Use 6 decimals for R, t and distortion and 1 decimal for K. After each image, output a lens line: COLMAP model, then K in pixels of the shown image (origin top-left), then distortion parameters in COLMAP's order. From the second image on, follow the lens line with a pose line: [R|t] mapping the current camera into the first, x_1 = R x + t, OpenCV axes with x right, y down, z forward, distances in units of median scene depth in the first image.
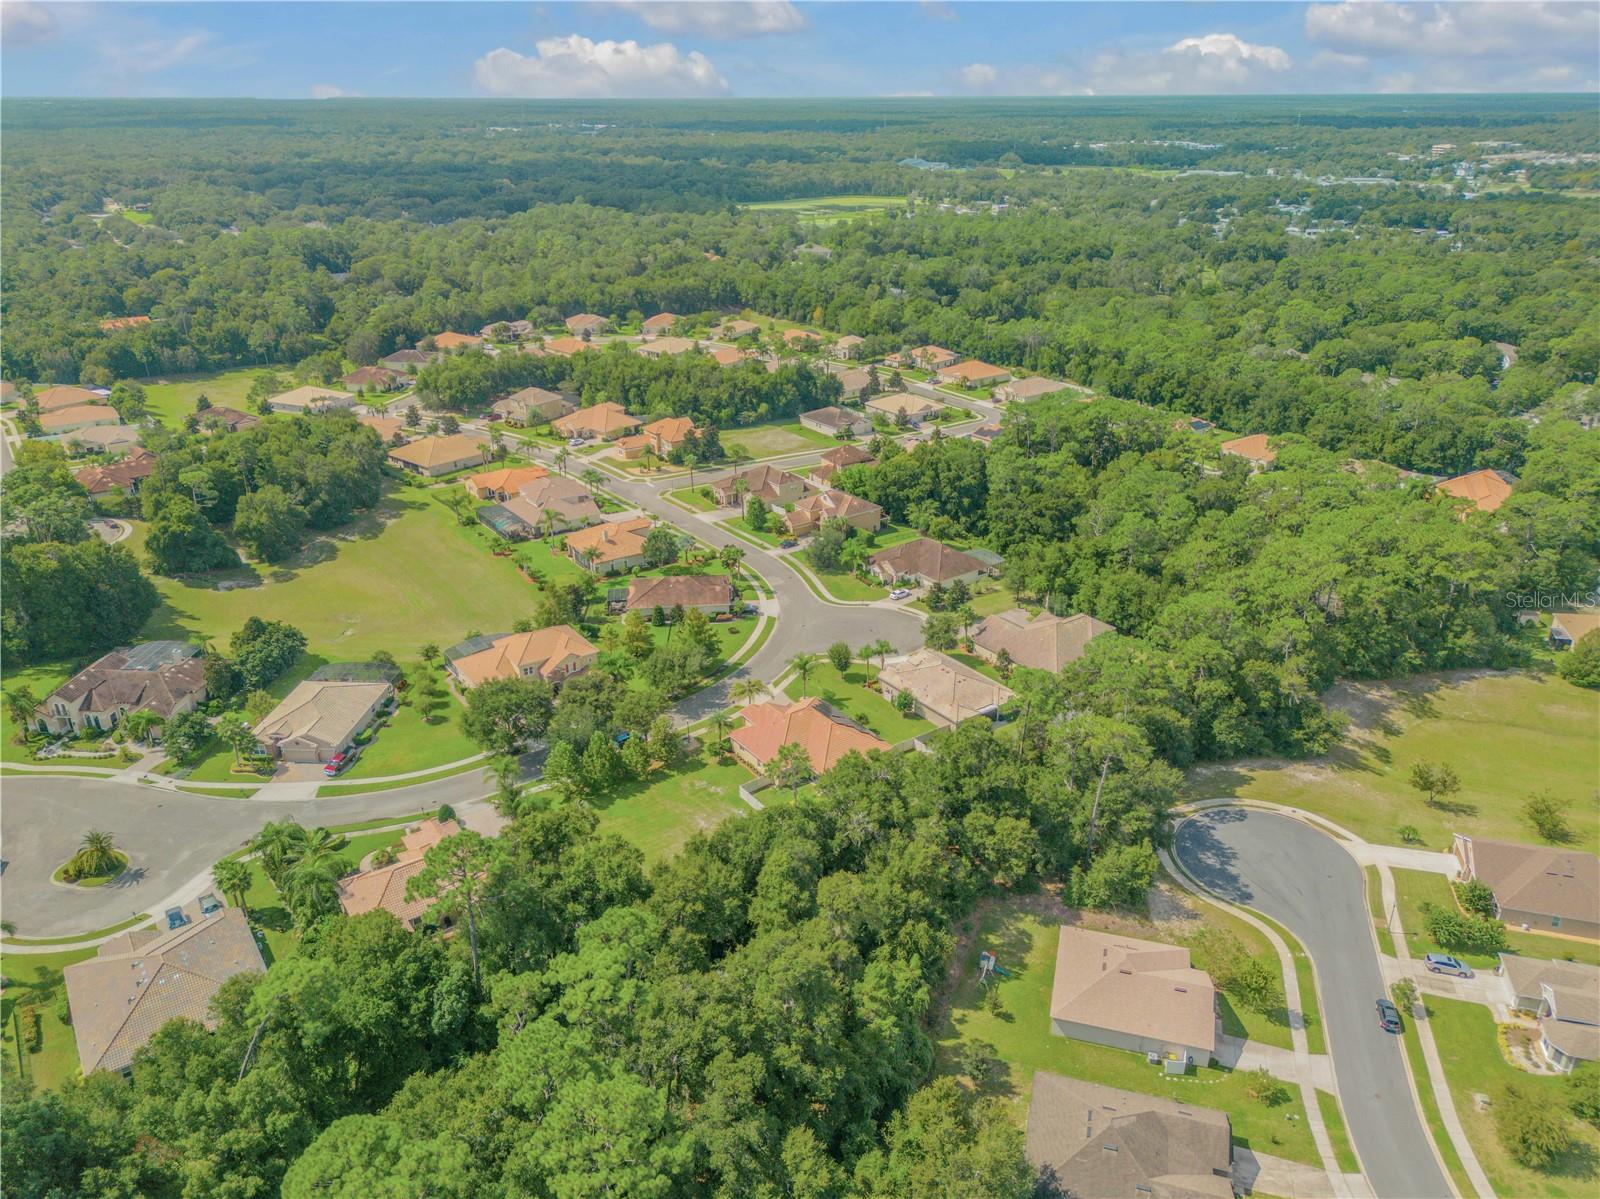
lens RADIAL K [[1140.3, 0, 801.9], [0, 1140.3, 607.6], [0, 0, 1]] dist [0.082138, -0.085614]
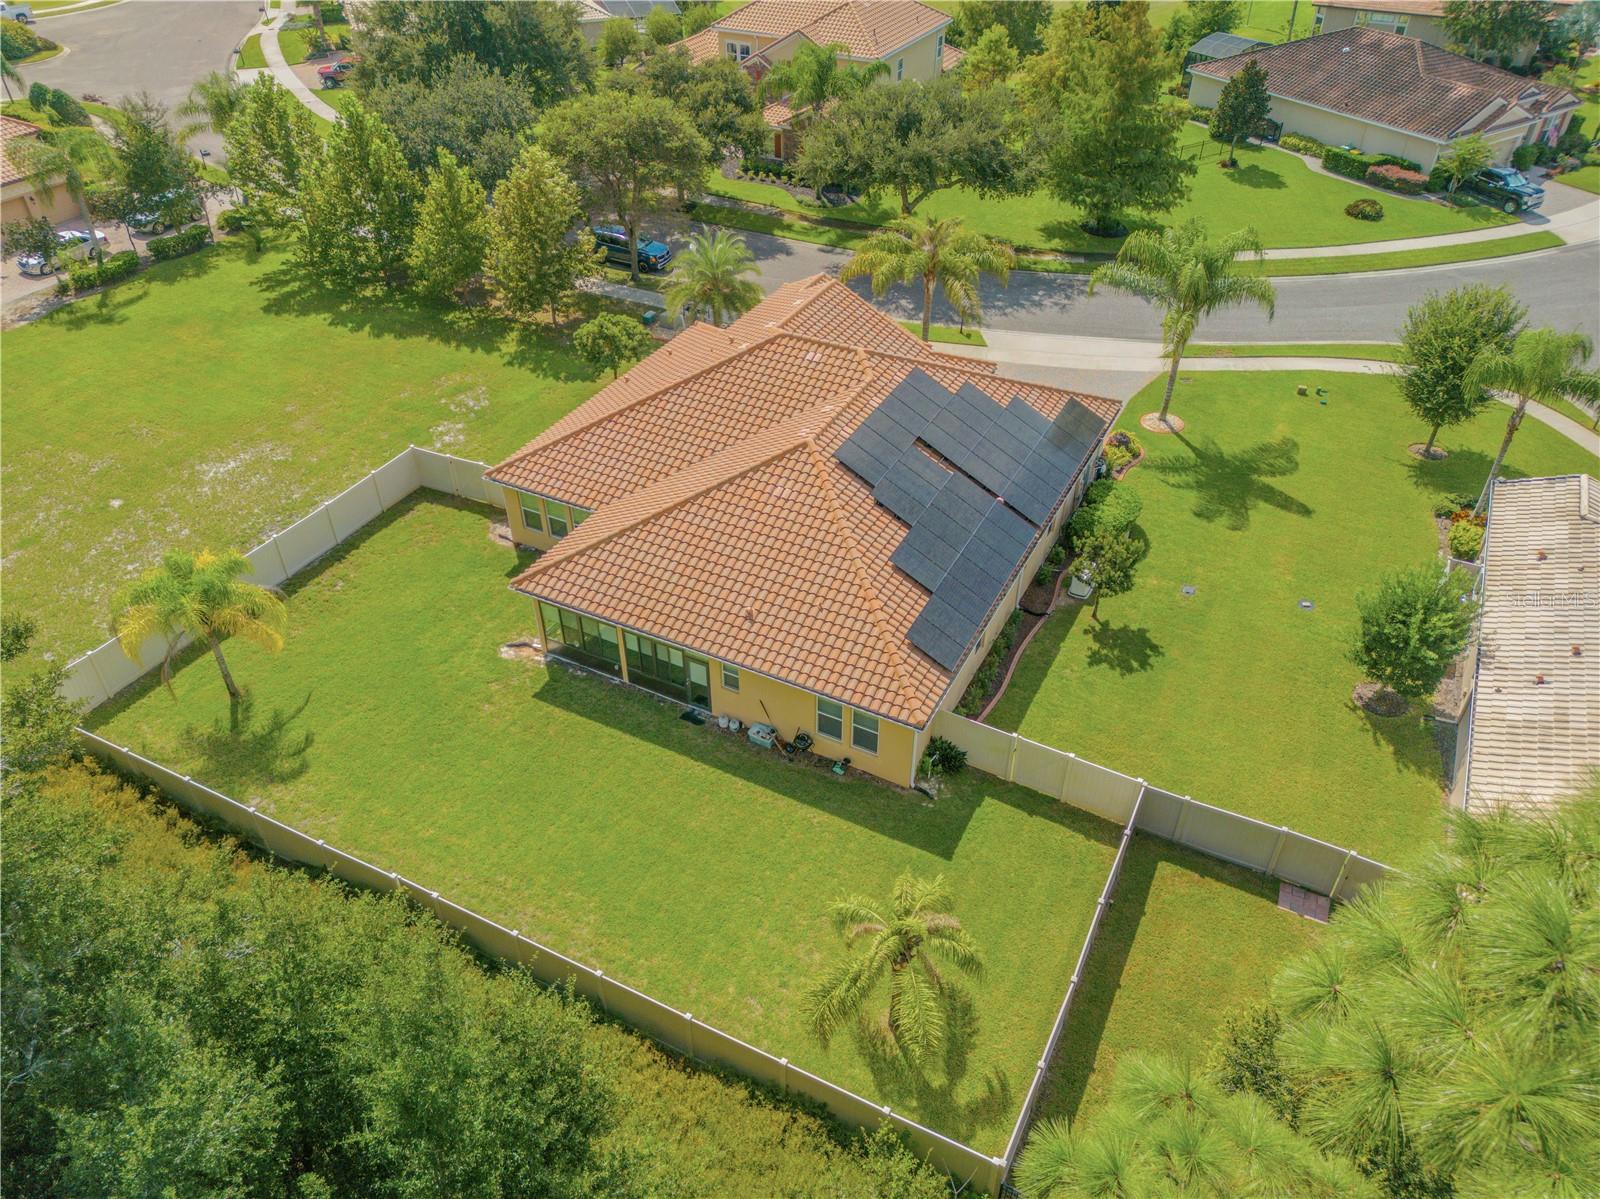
lens RADIAL K [[1124.4, 0, 805.6], [0, 1124.4, 622.8], [0, 0, 1]] dist [0.075889, -0.076628]
pose [[0.458908, 0.564433, -0.686162, 0.159834], [-0.367575, 0.823705, 0.431739, 0.038097], [0.808883, 0.054088, 0.585476, 0.790936]]
